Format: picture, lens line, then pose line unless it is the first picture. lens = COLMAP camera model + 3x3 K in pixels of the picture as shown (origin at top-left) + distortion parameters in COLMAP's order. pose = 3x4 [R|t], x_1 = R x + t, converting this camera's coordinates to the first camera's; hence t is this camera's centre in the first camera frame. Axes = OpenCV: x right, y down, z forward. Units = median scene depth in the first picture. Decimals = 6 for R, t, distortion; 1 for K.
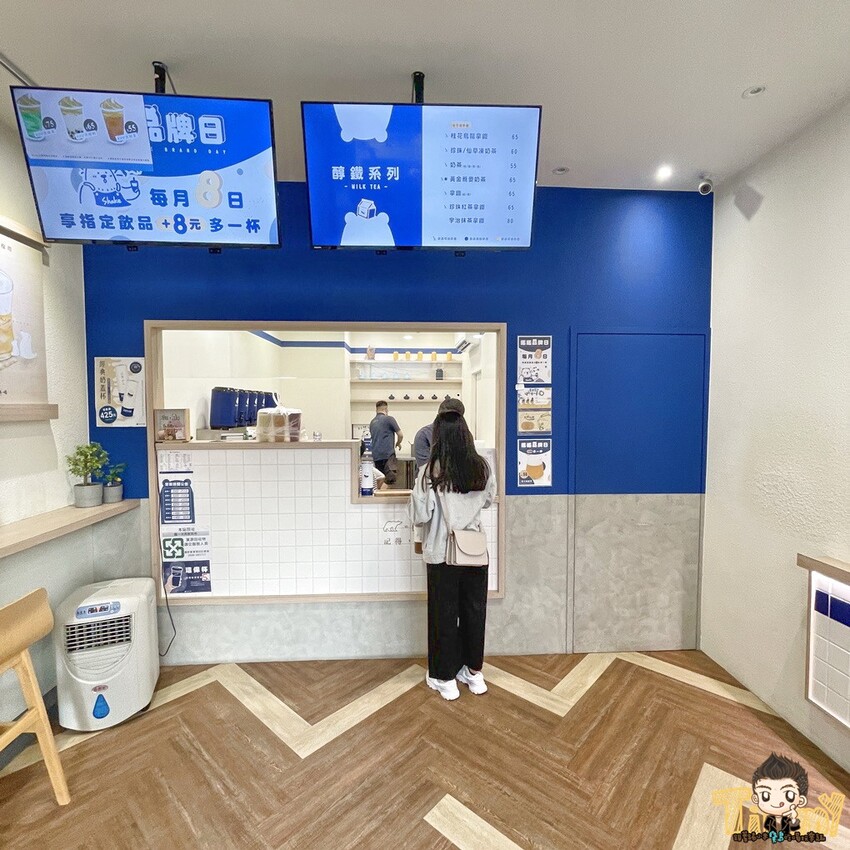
lens RADIAL K [[460.4, 0, 427.3], [0, 460.4, 422.0], [0, 0, 1]] dist [0.005476, -0.001901]
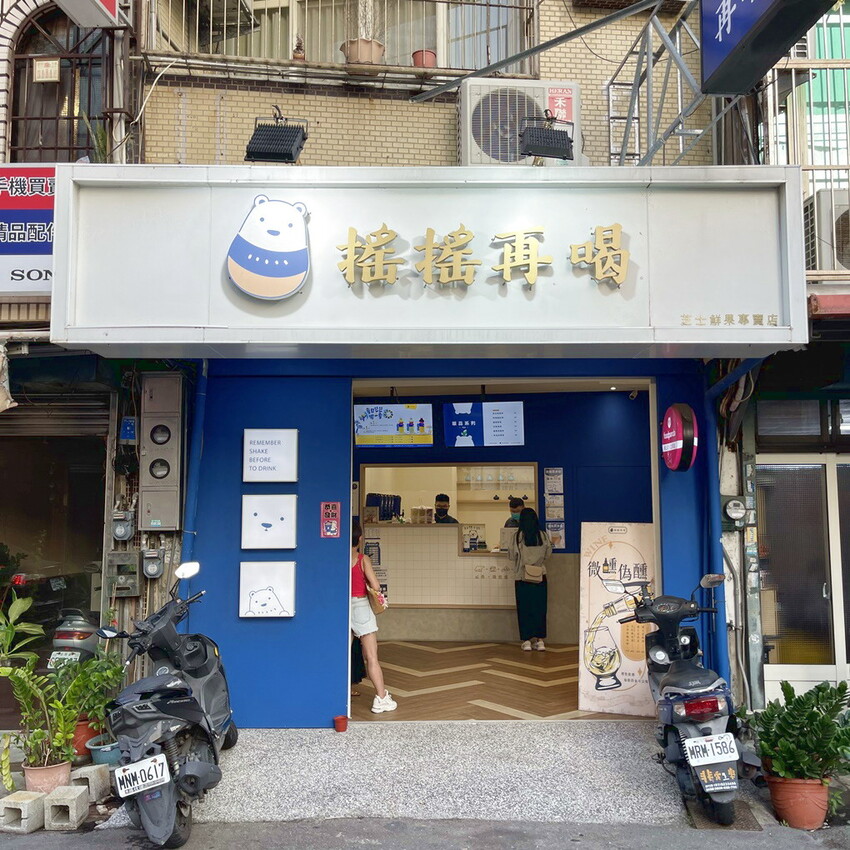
lens RADIAL K [[945.7, 0, 425.1], [0, 945.7, 423.3], [0, 0, 1]] dist [0.000134, 0.000000]
pose [[0.980935, -0.020354, -0.193267, 0.676388], [-0.004397, 0.991921, -0.126783, 0.182974], [0.194286, 0.125215, 0.972920, -4.205202]]
